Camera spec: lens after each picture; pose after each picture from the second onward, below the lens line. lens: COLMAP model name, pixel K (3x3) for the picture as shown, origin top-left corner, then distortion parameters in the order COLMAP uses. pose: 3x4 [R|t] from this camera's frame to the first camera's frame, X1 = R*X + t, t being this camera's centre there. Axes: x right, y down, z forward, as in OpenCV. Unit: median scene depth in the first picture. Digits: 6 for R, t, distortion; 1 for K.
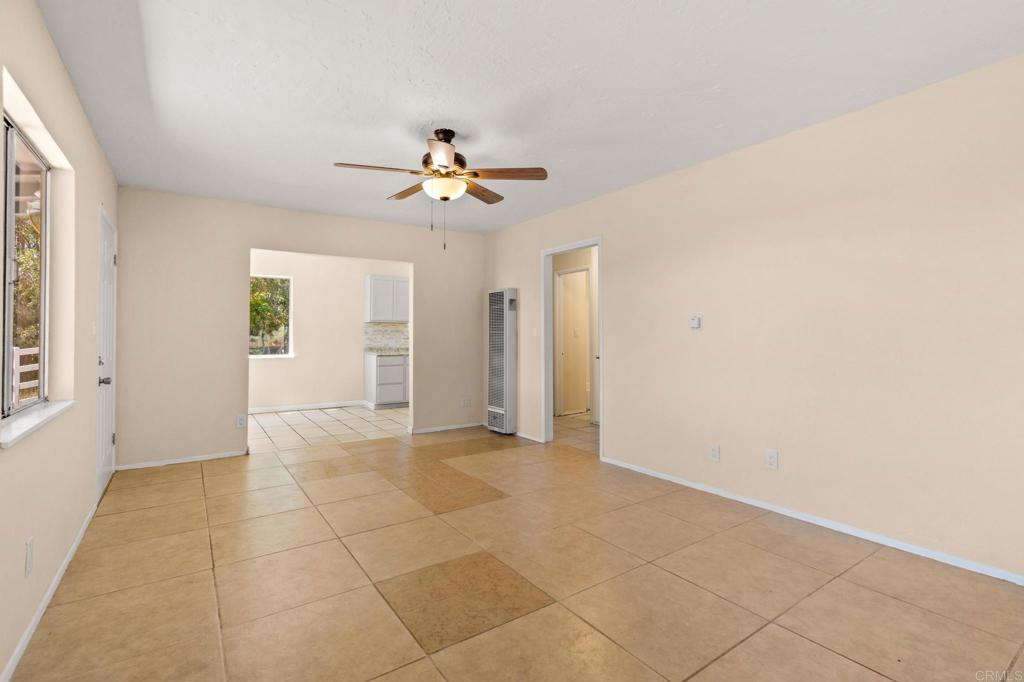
lens RADIAL K [[471.5, 0, 513.1], [0, 471.5, 336.5], [0, 0, 1]] dist [-0.000127, -0.000114]
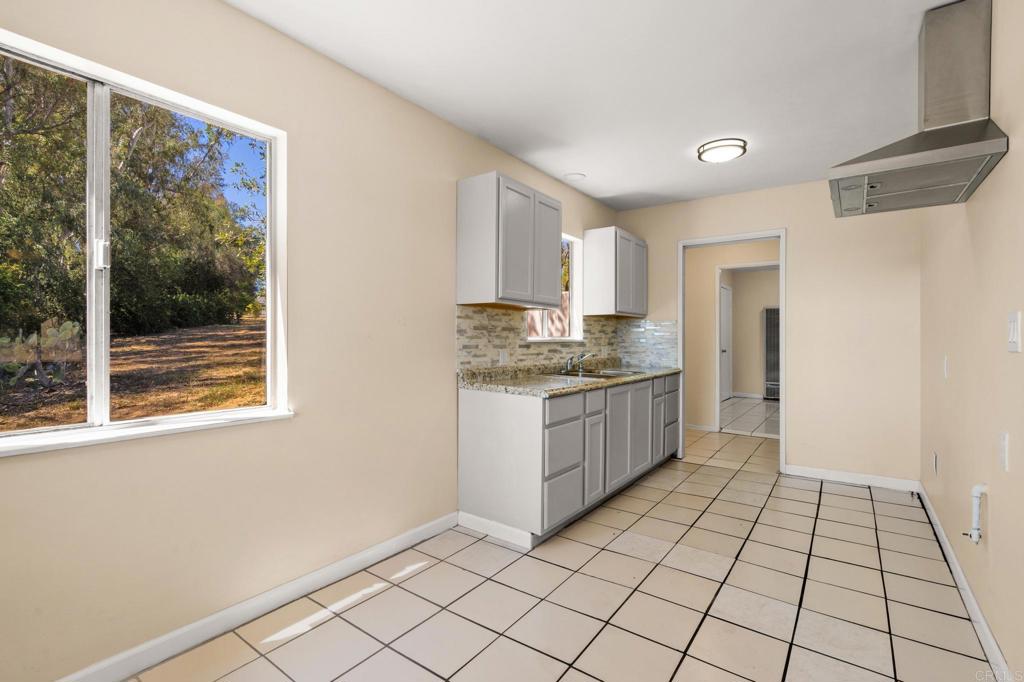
lens RADIAL K [[471.5, 0, 512.7], [0, 471.5, 341.3], [0, 0, 1]] dist [-0.000127, -0.000114]
pose [[0.939857, -0.000294, 0.341567, -0.398020], [-0.000427, 0.999998, 0.002034, -0.001224], [-0.341567, -0.002057, 0.939855, 0.622381]]
